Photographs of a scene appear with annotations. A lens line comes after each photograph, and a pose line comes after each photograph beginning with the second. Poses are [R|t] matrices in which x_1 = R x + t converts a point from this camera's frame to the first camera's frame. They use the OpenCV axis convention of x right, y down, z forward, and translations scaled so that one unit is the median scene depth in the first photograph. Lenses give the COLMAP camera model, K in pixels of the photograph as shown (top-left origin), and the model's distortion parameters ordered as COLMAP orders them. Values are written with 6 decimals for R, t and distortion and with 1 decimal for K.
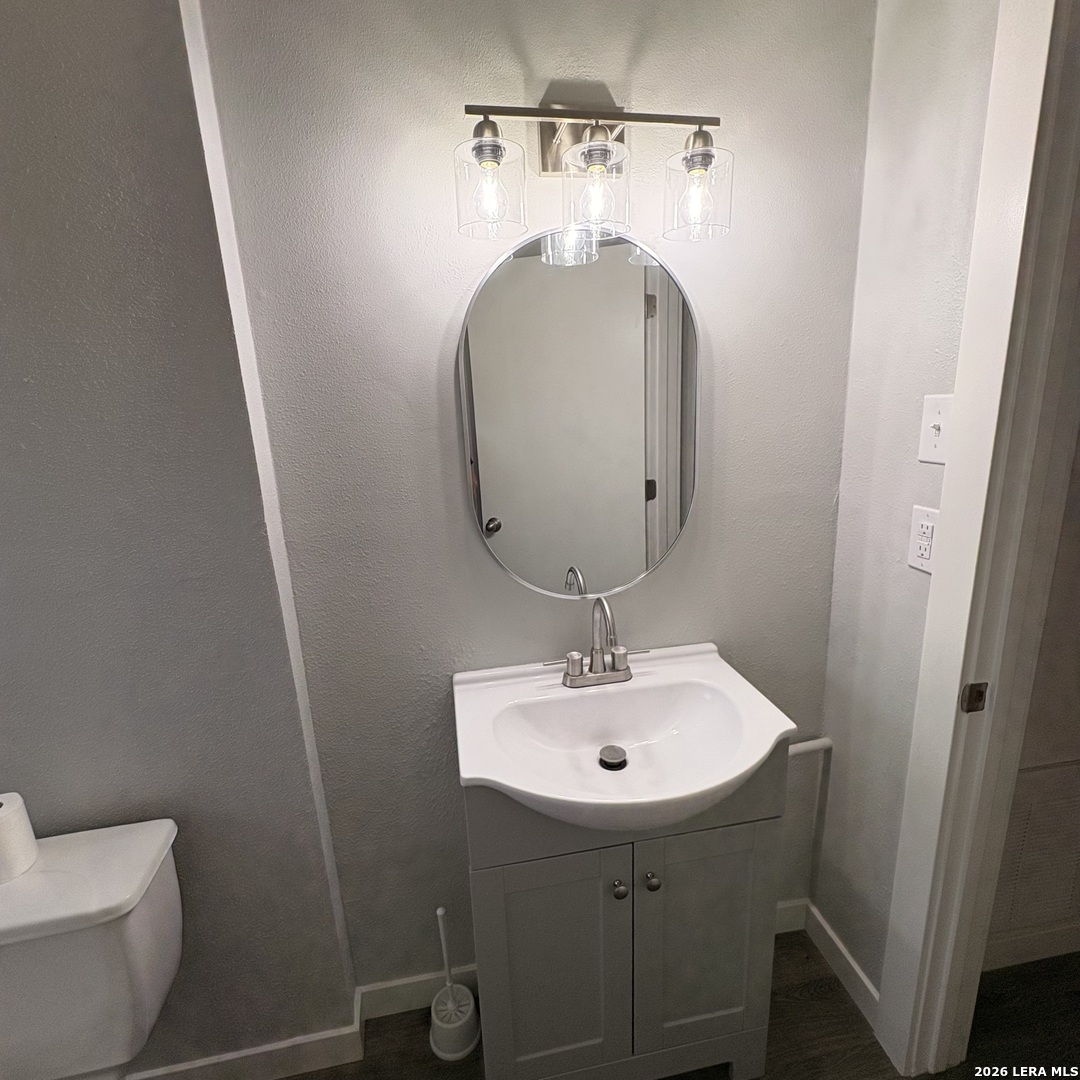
lens RADIAL K [[567.5, 0, 540.0], [0, 567.5, 540.0], [0, 0, 1]] dist [0.003763, 0.001626]
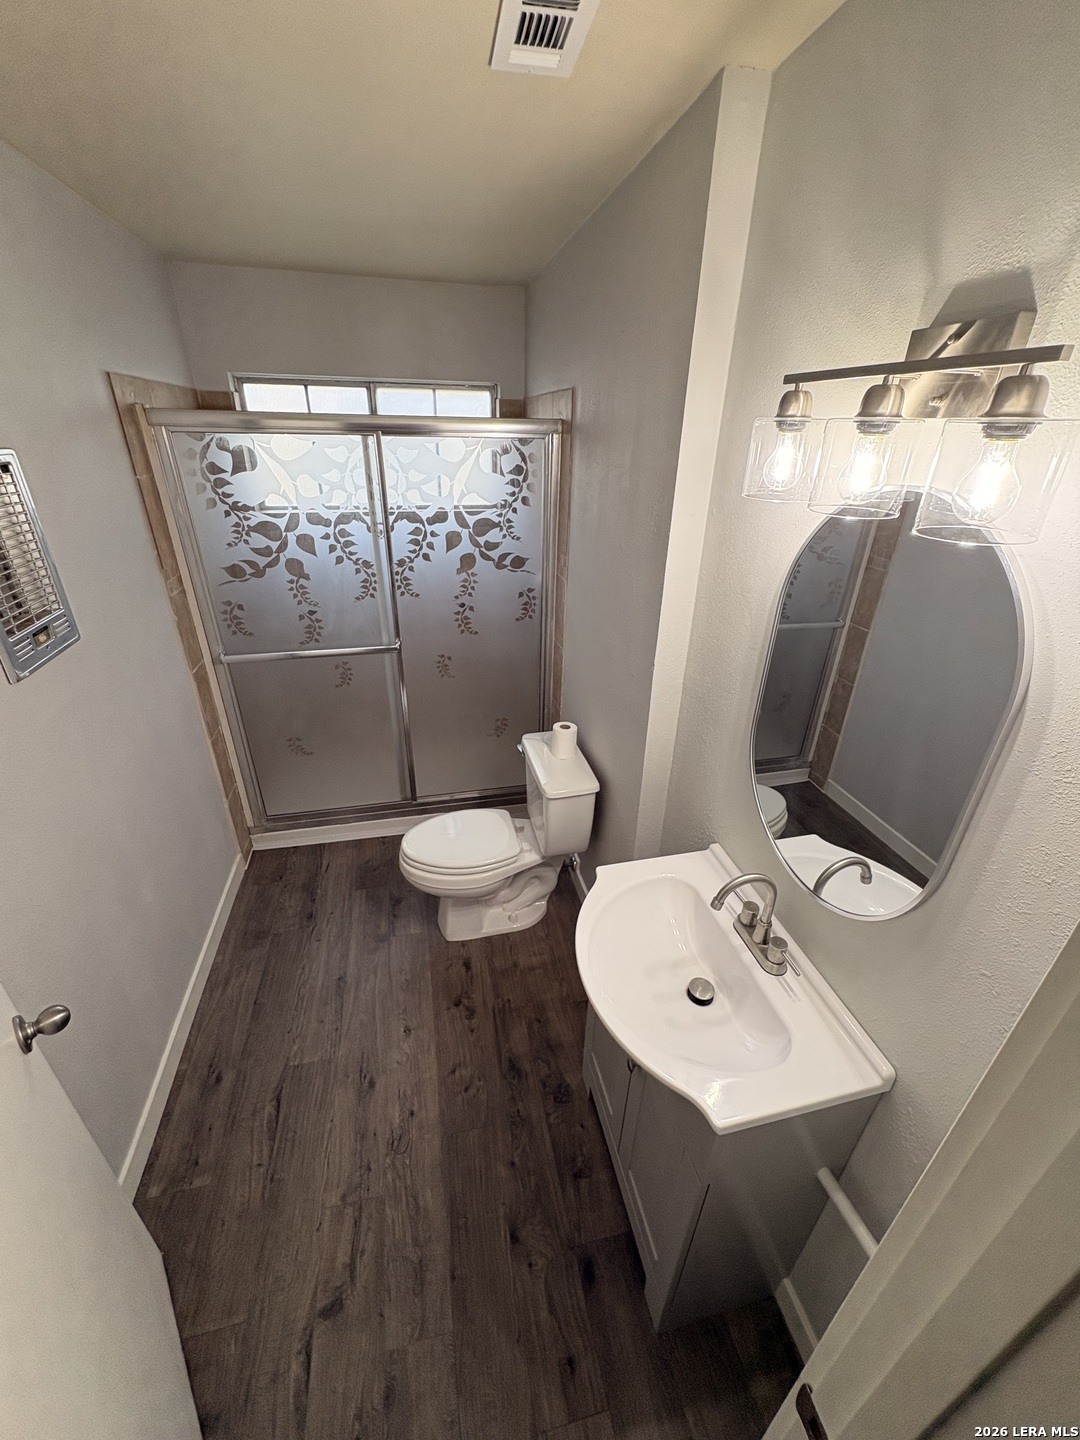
lens RADIAL K [[574.5, 0, 540.0], [0, 574.5, 720.0], [0, 0, 1]] dist [0.000195, 0.000003]
pose [[0.056229, 0.496823, -0.866028, 0.898021], [-0.253775, 0.846025, 0.468871, -0.546855], [0.965628, 0.193412, 0.173652, 0.467288]]
